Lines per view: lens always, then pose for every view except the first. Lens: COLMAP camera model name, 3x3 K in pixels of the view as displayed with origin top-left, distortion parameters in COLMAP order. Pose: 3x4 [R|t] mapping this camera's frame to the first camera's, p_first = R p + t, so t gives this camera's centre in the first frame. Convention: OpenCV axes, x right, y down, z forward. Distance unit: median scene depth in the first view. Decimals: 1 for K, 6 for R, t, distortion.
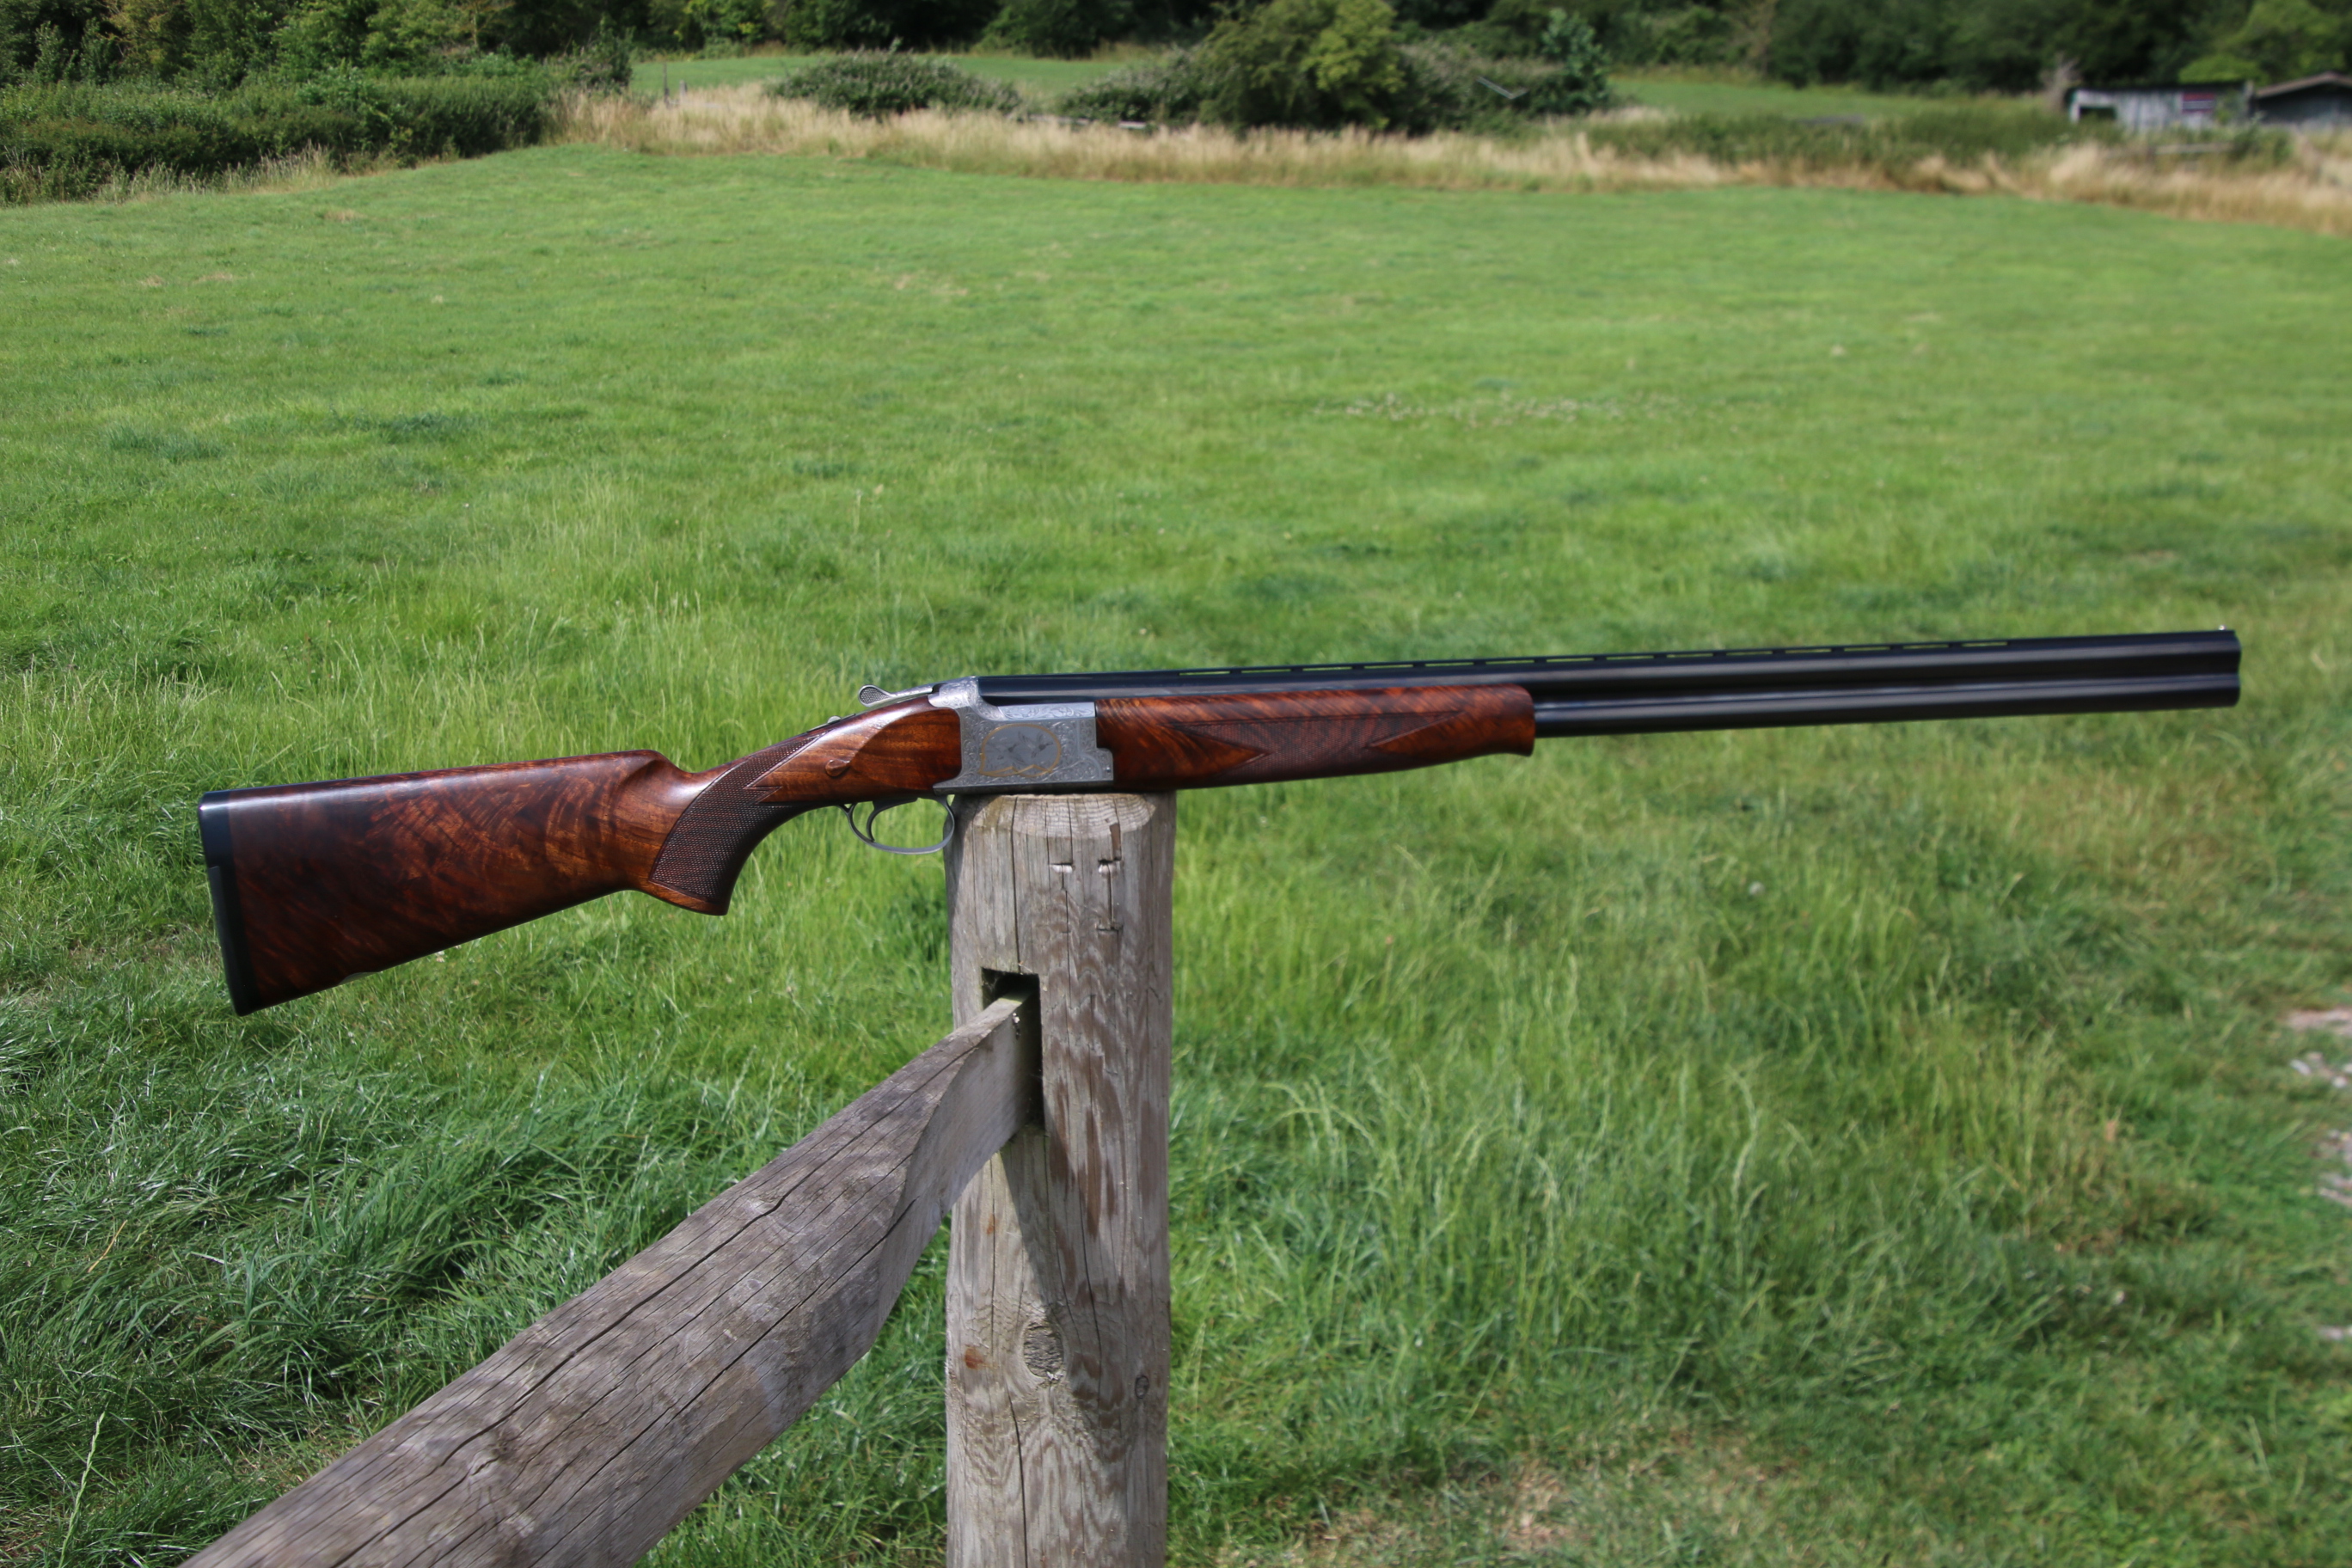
lens RADIAL K [[2794.0, 0, 1261.1], [0, 2794.0, 845.6], [0, 0, 1]] dist [0.017929, 0.398706]
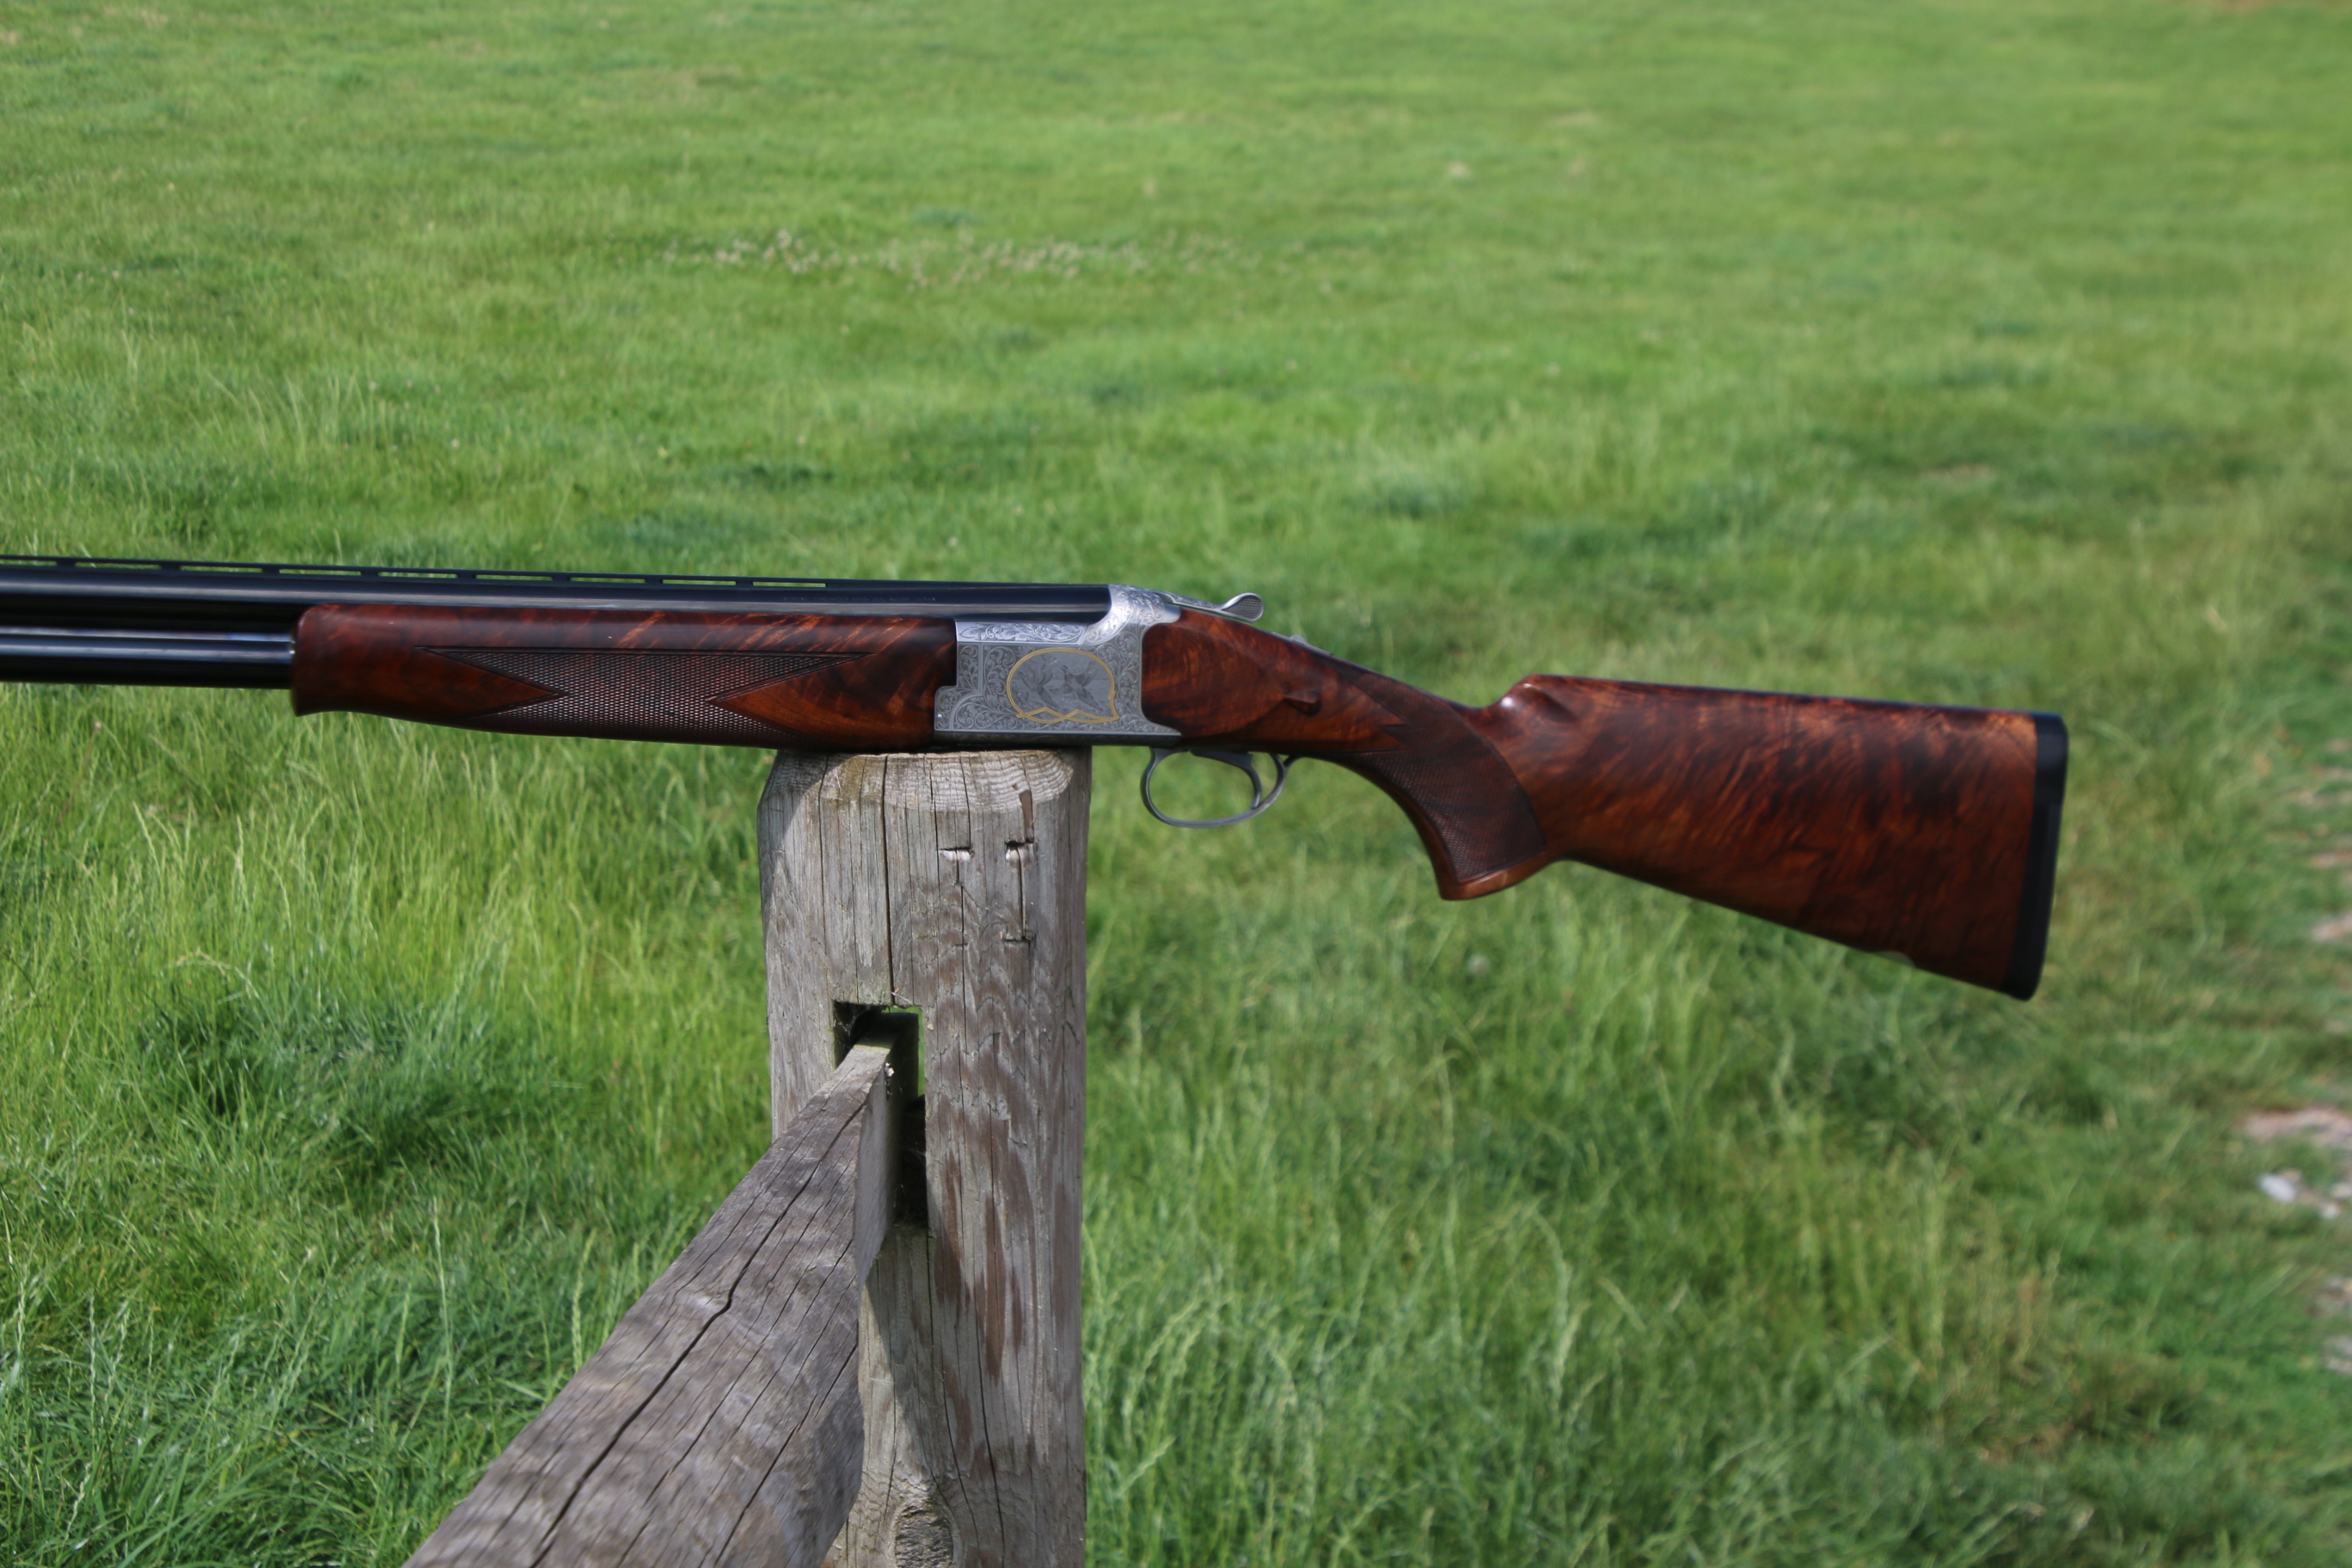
lens RADIAL K [[4405.5, 0, 1288.6], [0, 4405.5, 903.2], [0, 0, 1]] dist [0.252601, 1.672656]
pose [[0.981505, -0.029315, 0.189177, -0.087368], [0.031278, 0.999483, -0.007399, 0.013628], [-0.188862, 0.013180, 0.981915, -0.051384]]
